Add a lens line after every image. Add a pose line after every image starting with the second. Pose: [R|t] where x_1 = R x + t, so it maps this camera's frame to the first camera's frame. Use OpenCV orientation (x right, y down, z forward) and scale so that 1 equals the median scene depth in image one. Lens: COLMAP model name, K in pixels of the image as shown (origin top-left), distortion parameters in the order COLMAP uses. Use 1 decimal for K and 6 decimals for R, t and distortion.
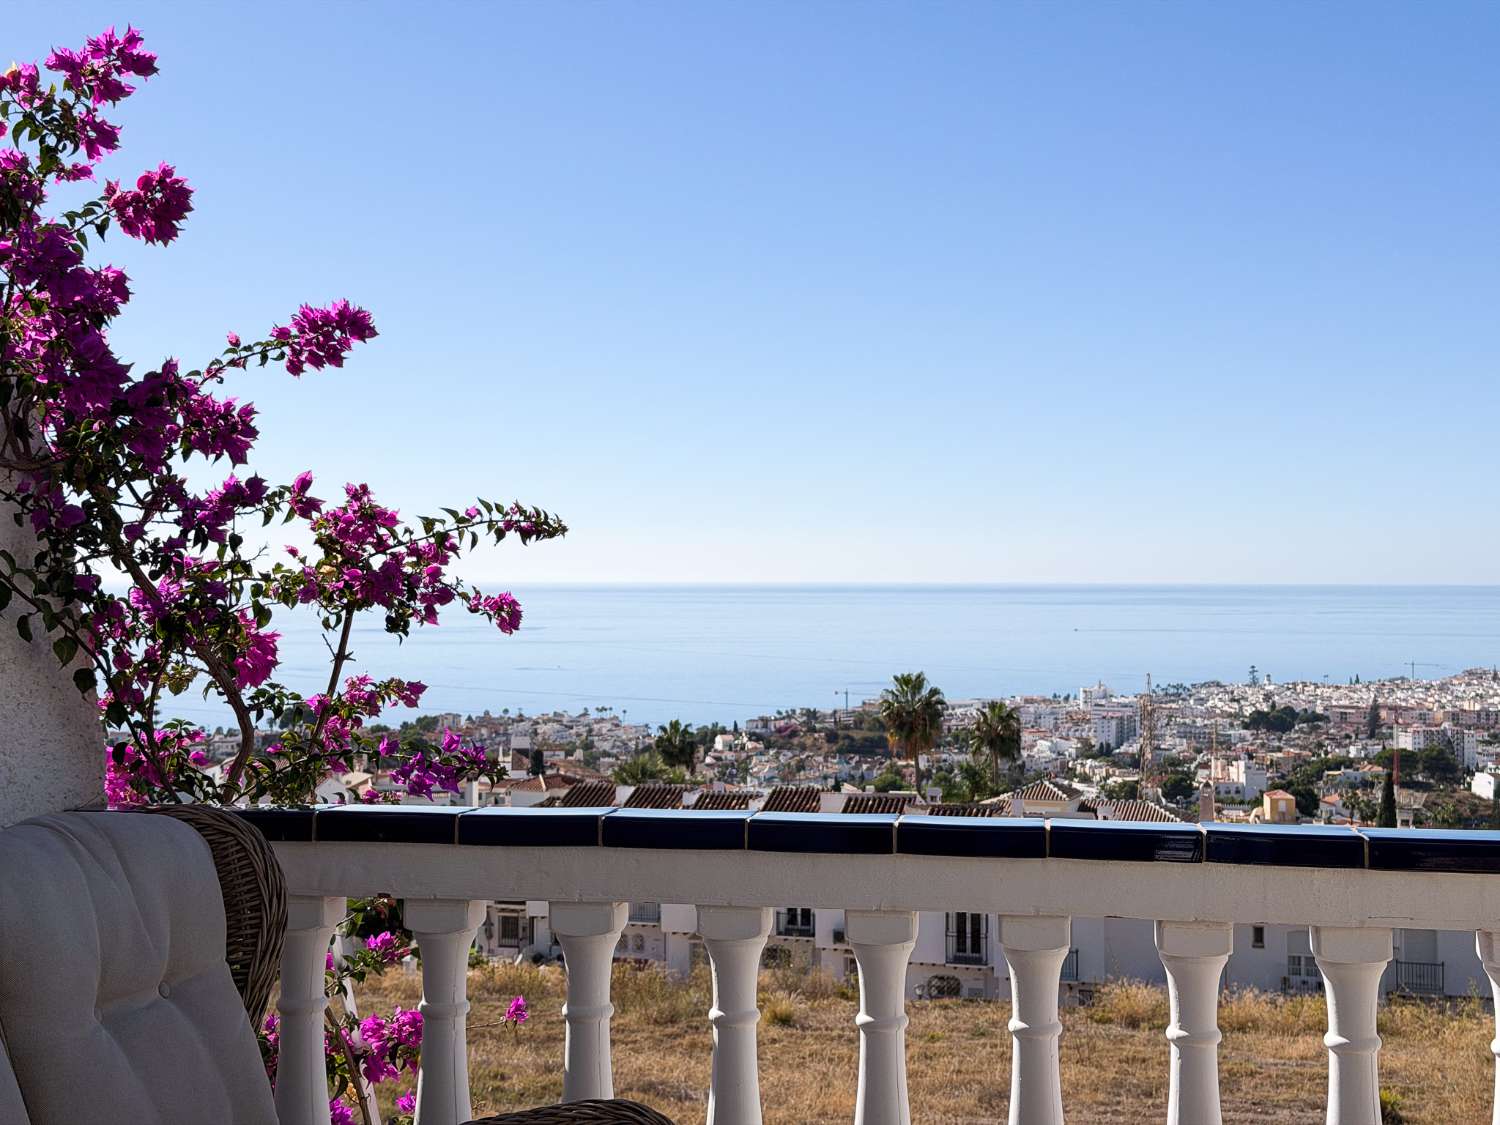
lens RADIAL K [[2073.3, 0, 749.0], [0, 2073.3, 562.3], [0, 0, 1]] dist [0.015571, 0.000000]
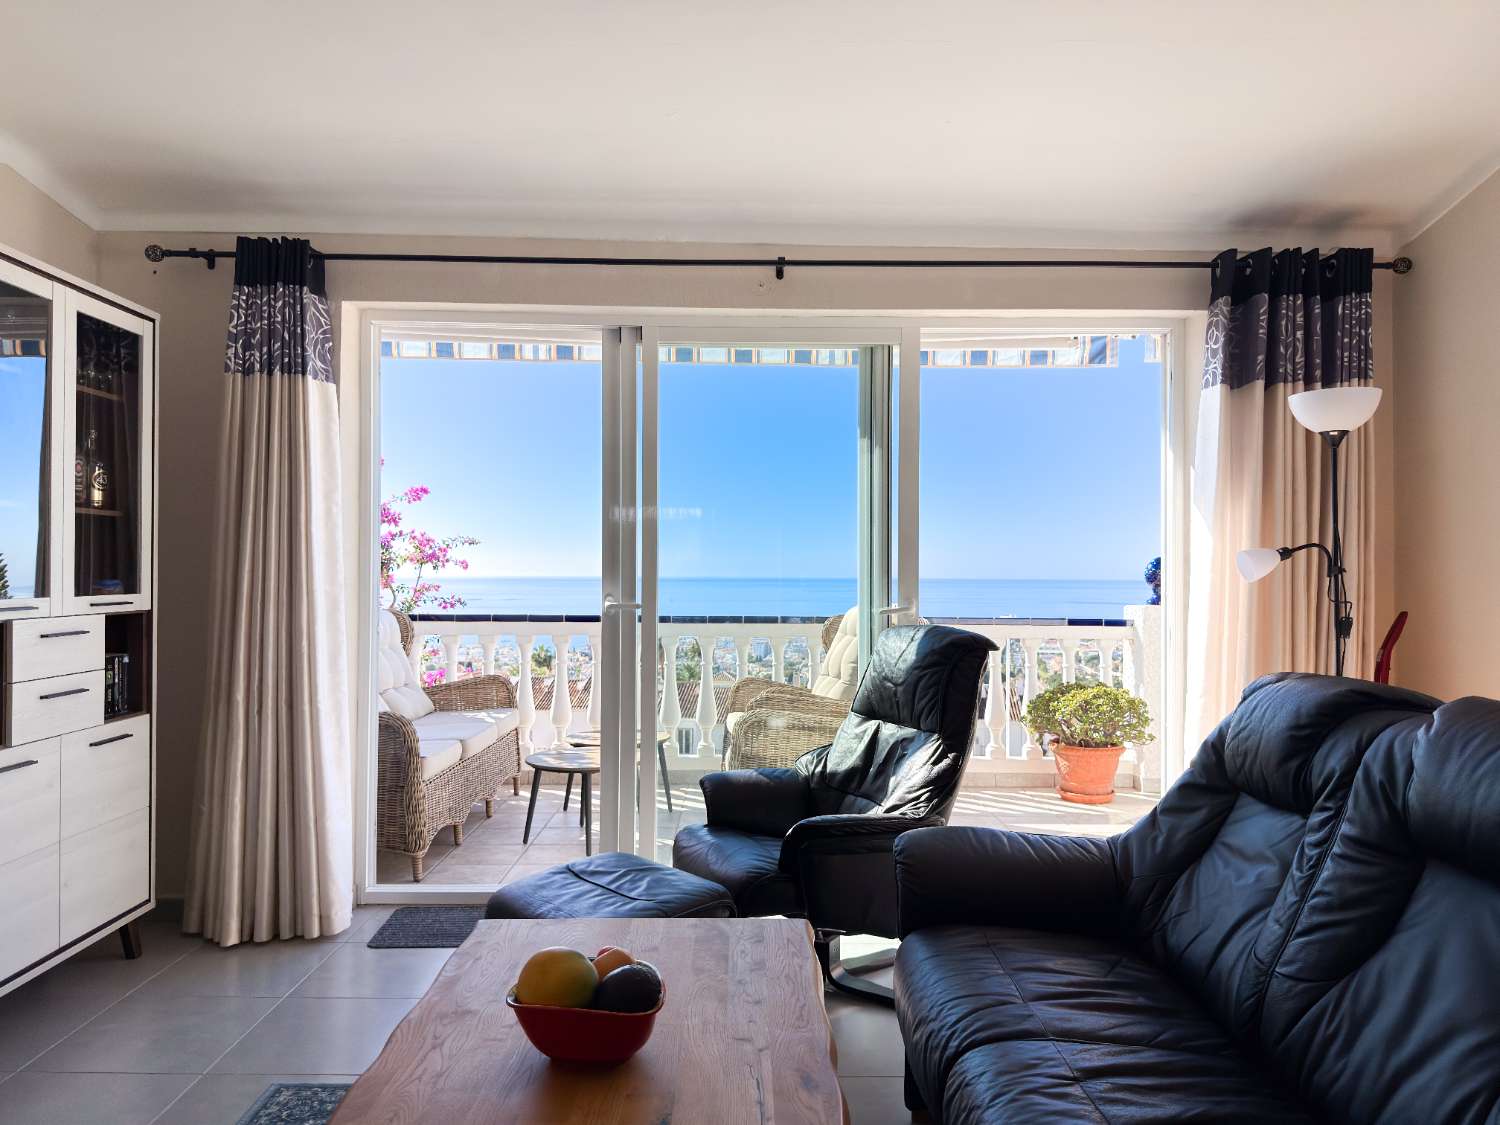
lens RADIAL K [[1042.2, 0, 751.8], [0, 1042.2, 563.8], [0, 0, 1]] dist [-0.004731, -0.003863]
pose [[0.986755, -0.000179, 0.162218, 0.097027], [0.000379, 0.999999, -0.001197, 0.024756], [-0.162218, 0.001242, 0.986754, -1.008467]]
